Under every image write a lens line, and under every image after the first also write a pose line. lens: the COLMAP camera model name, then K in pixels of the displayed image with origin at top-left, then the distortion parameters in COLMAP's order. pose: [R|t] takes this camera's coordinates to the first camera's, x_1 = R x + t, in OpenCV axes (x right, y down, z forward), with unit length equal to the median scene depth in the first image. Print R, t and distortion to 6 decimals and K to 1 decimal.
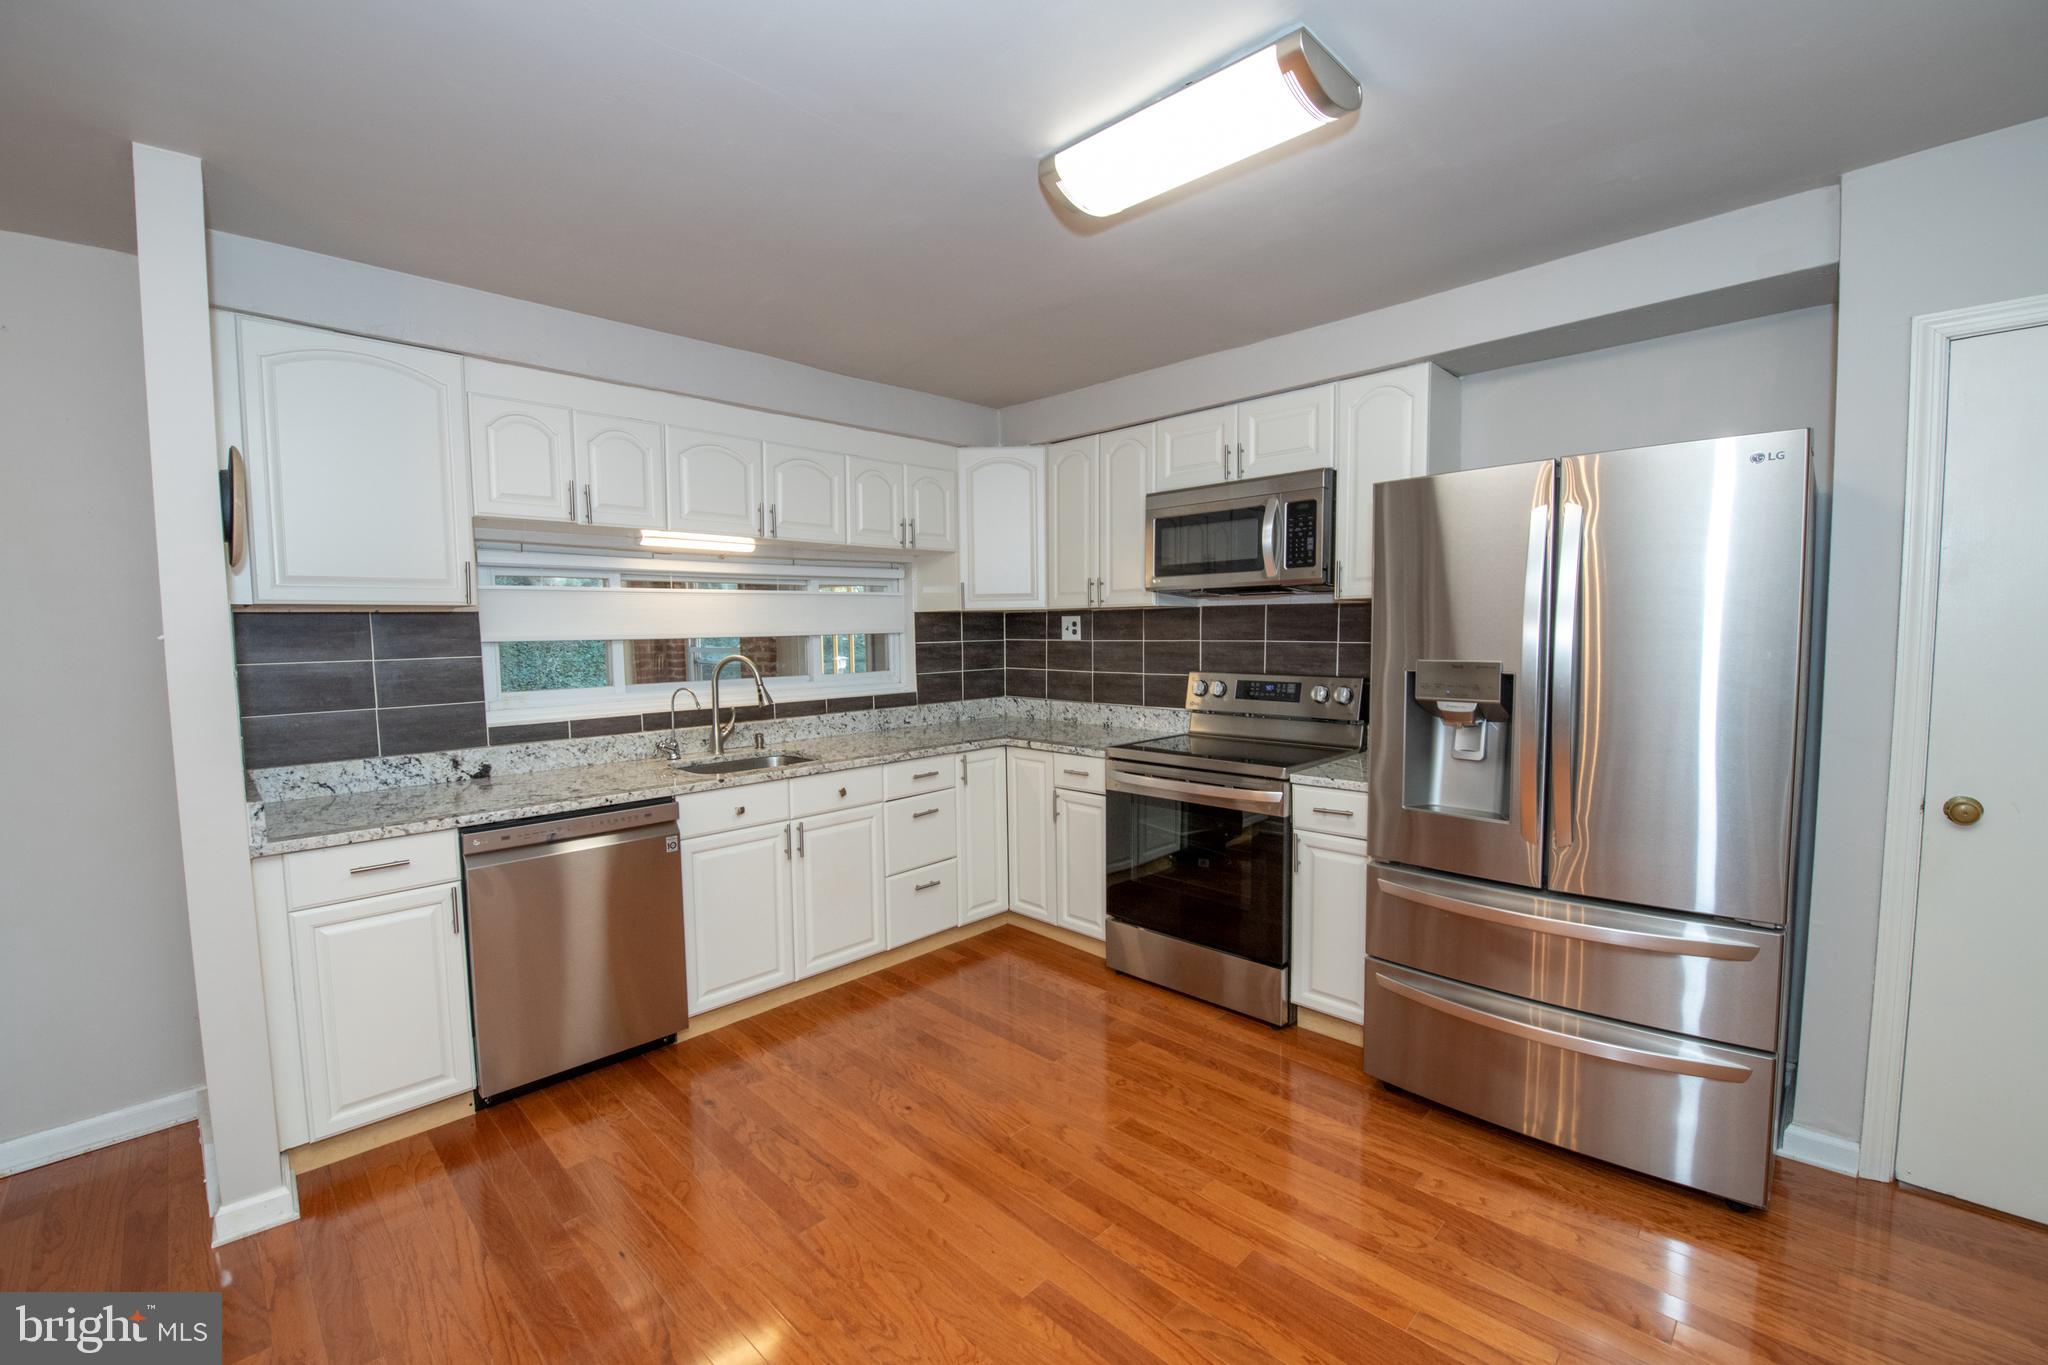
lens RADIAL K [[852.5, 0, 990.8], [0, 852.5, 689.2], [0, 0, 1]] dist [-0.002112, -0.000338]
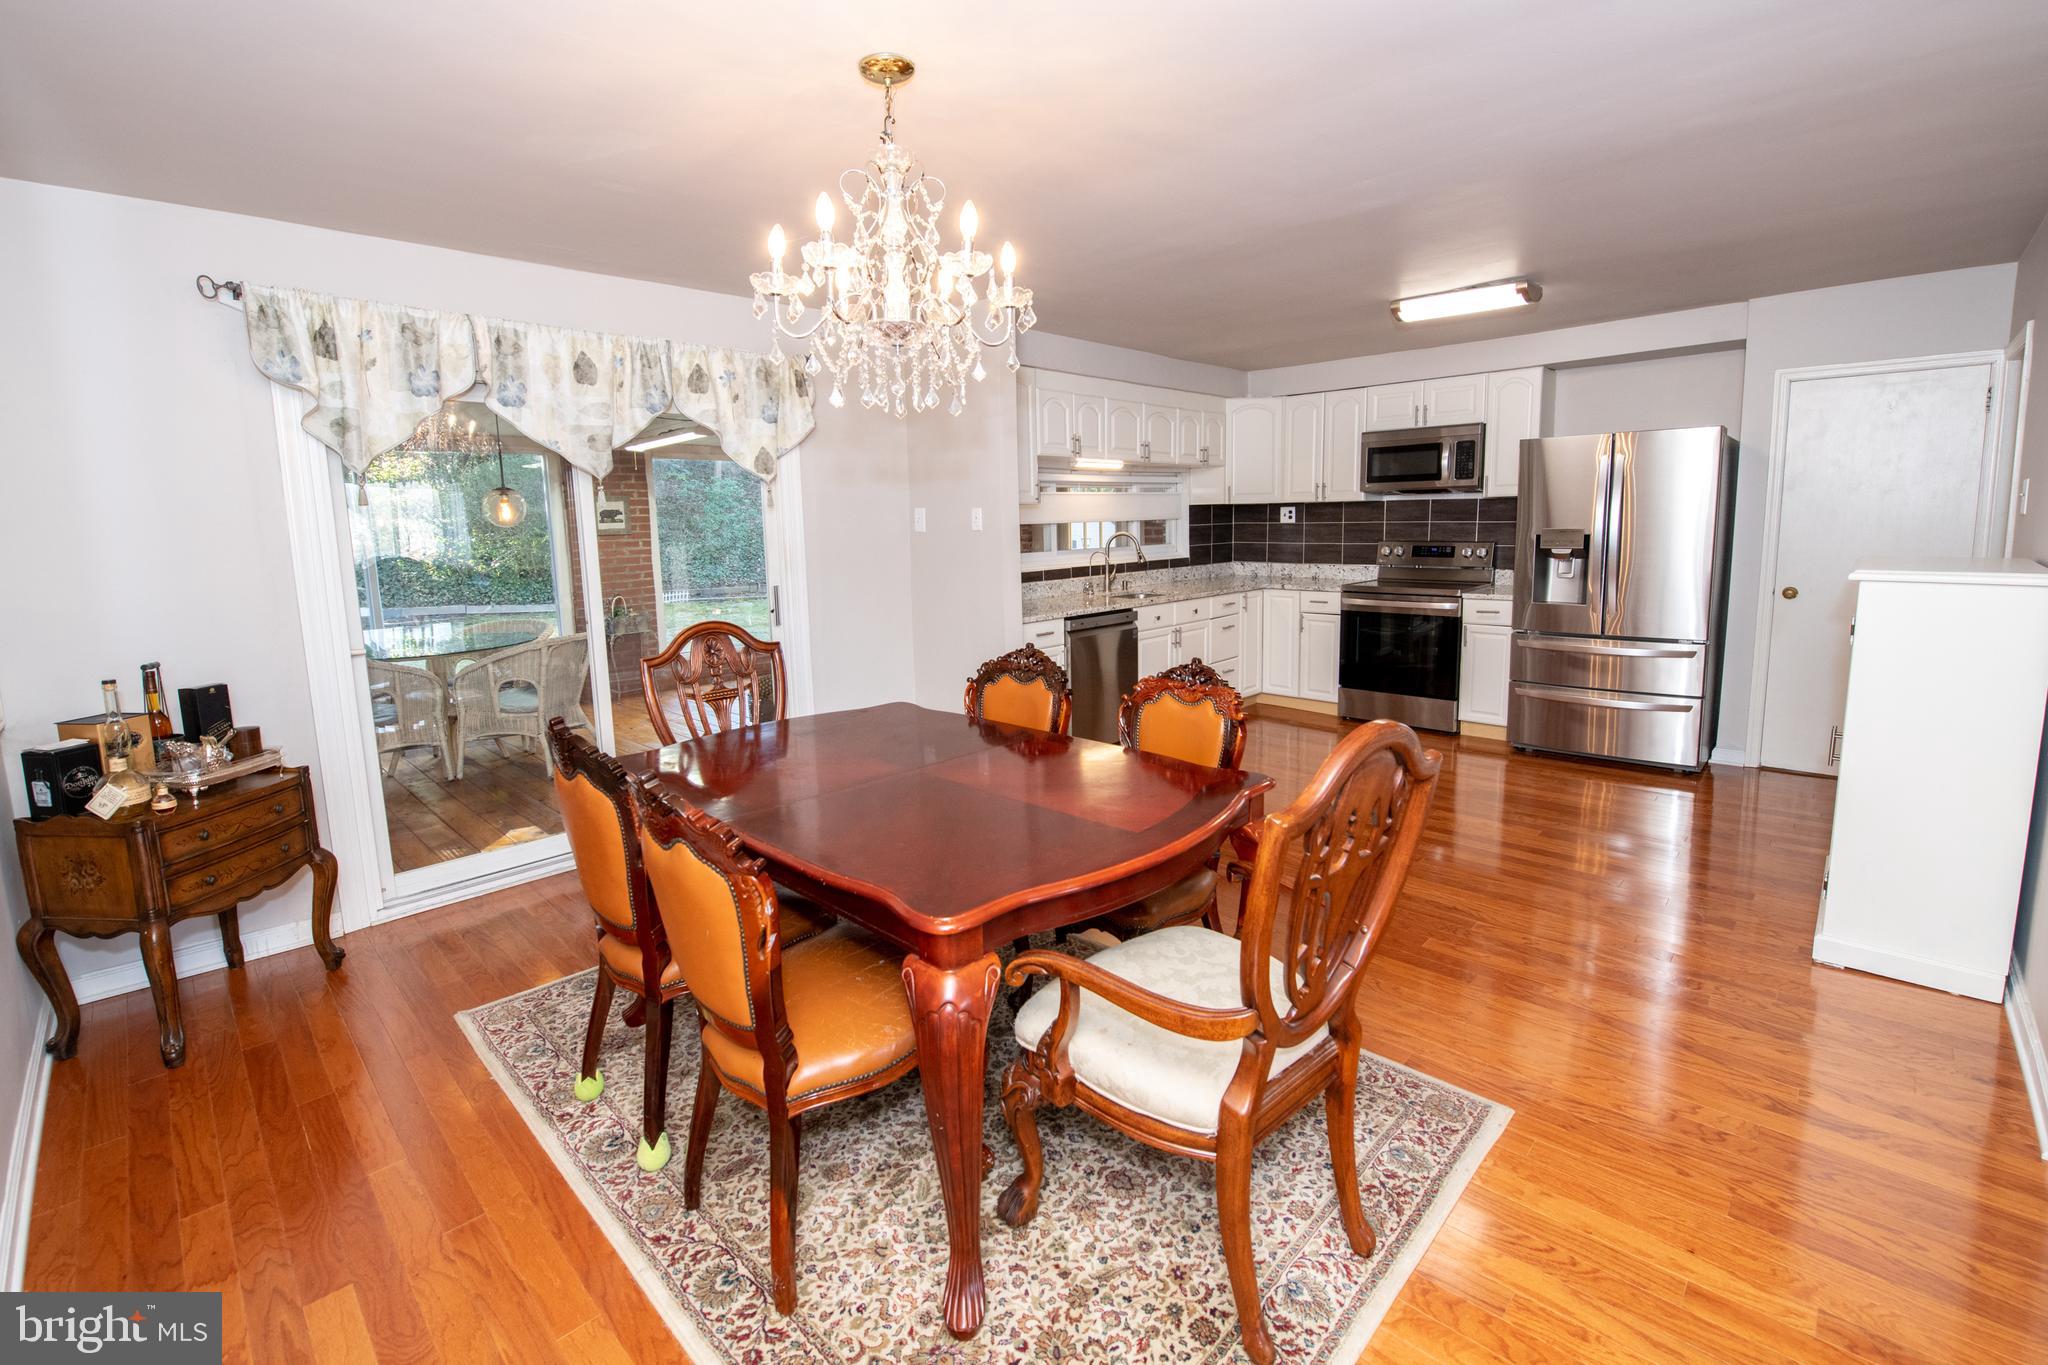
lens RADIAL K [[889.6, 0, 1020.9], [0, 889.6, 633.6], [0, 0, 1]] dist [-0.000144, 0.000010]
pose [[0.999581, -0.010208, 0.027095, -0.589279], [0.008605, 0.998241, 0.058651, 0.058970], [-0.027646, -0.058393, 0.997911, -0.807337]]
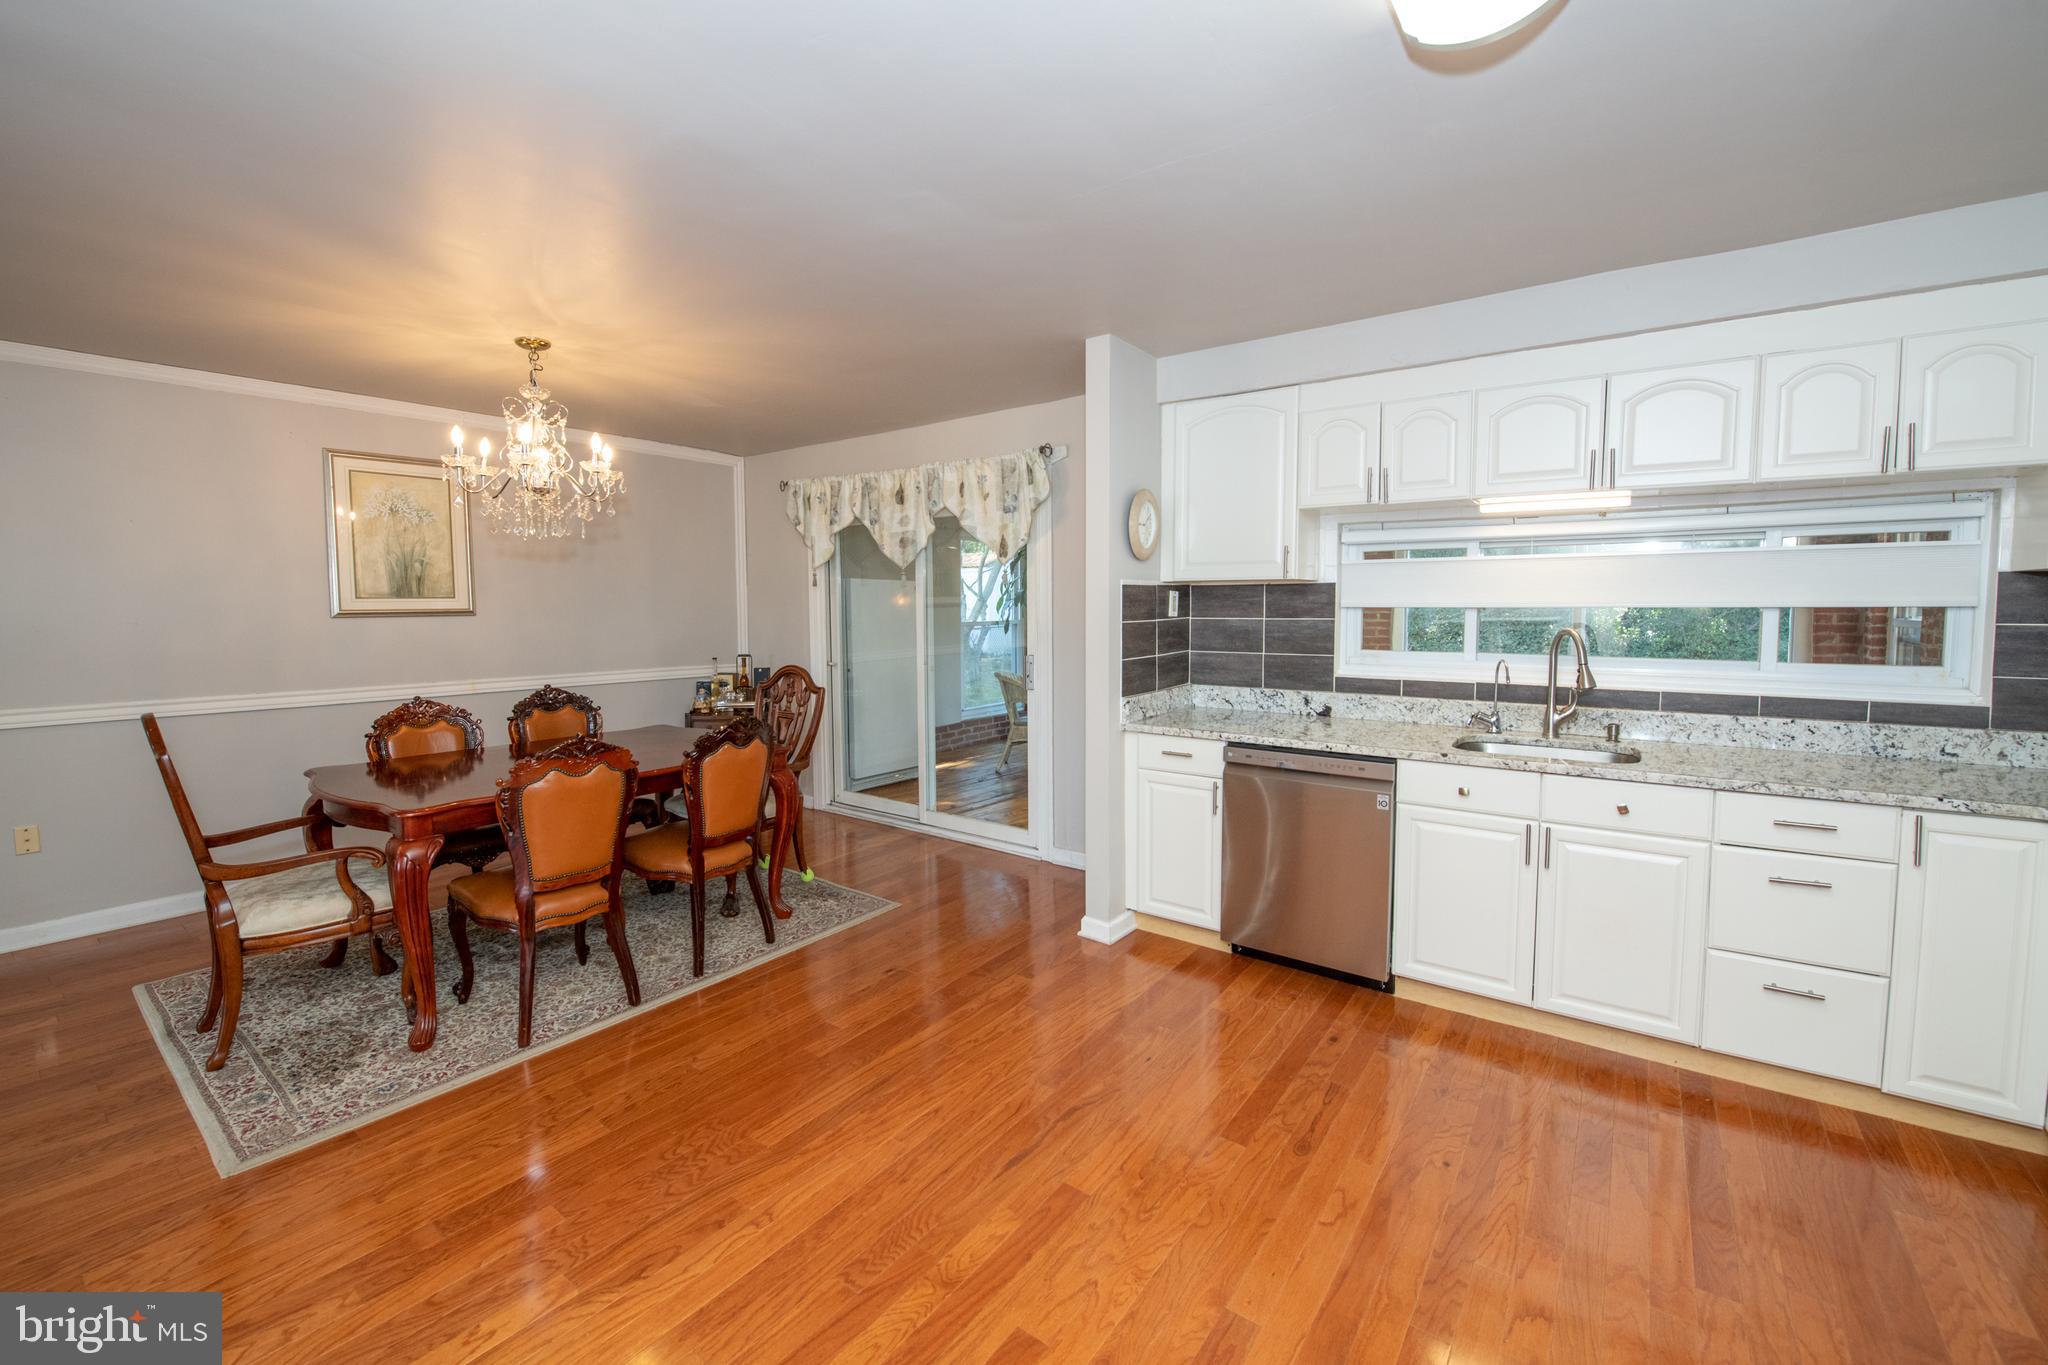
lens RADIAL K [[848.1, 0, 1031.7], [0, 848.1, 657.9], [0, 0, 1]] dist [-0.001967, -0.000275]
pose [[0.173895, 0.081284, -0.981404, 0.498962], [-0.068457, 0.995174, 0.070295, -0.035911], [0.982382, 0.054960, 0.178620, 0.328571]]
